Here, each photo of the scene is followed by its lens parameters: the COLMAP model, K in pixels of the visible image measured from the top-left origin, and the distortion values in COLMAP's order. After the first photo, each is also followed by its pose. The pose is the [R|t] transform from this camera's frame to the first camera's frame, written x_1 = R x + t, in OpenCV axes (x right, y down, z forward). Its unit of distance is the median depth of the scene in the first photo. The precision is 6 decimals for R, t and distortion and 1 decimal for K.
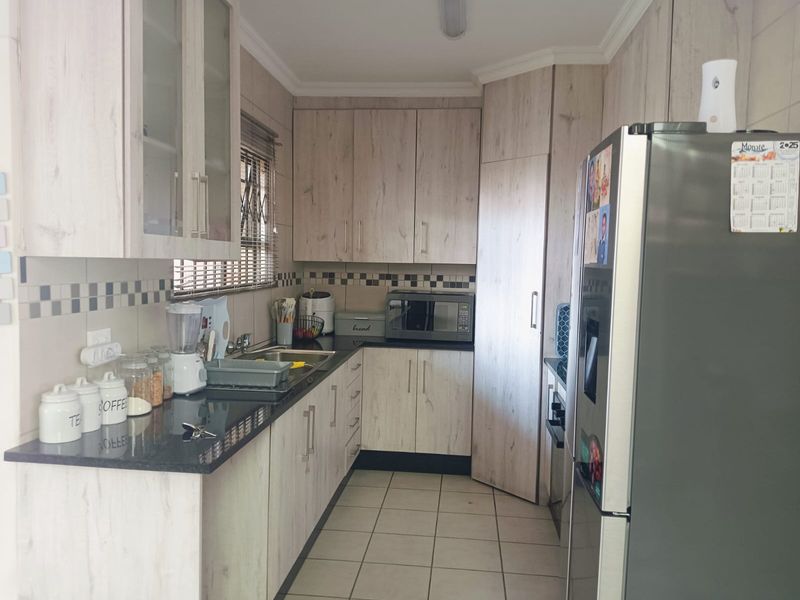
lens RADIAL K [[624.0, 0, 400.0], [0, 624.0, 300.0], [0, 0, 1]] dist [0.123336, -0.233428]
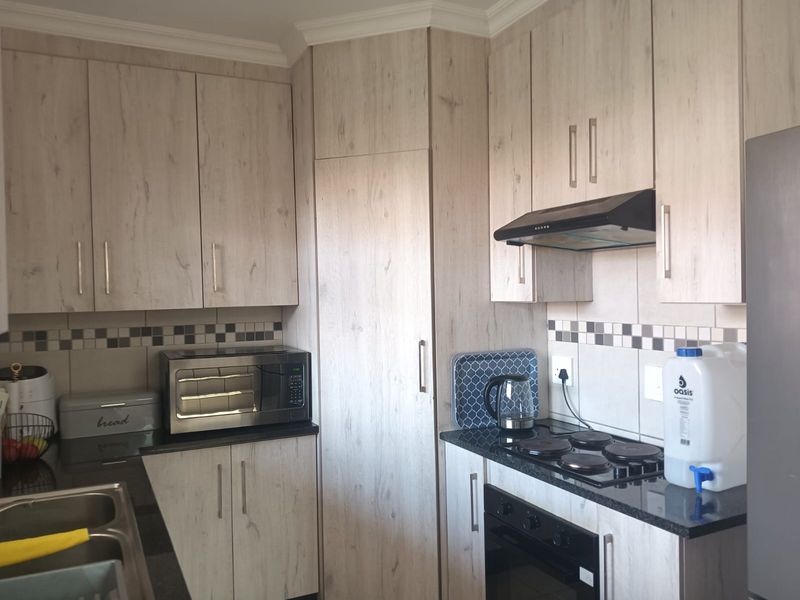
lens RADIAL K [[624.0, 0, 400.0], [0, 624.0, 300.0], [0, 0, 1]] dist [0.123336, -0.233428]
pose [[0.847370, -0.044148, 0.529165, -0.150672], [0.072451, 0.996831, -0.032853, -0.031799], [-0.526037, 0.066178, 0.847883, 0.348673]]
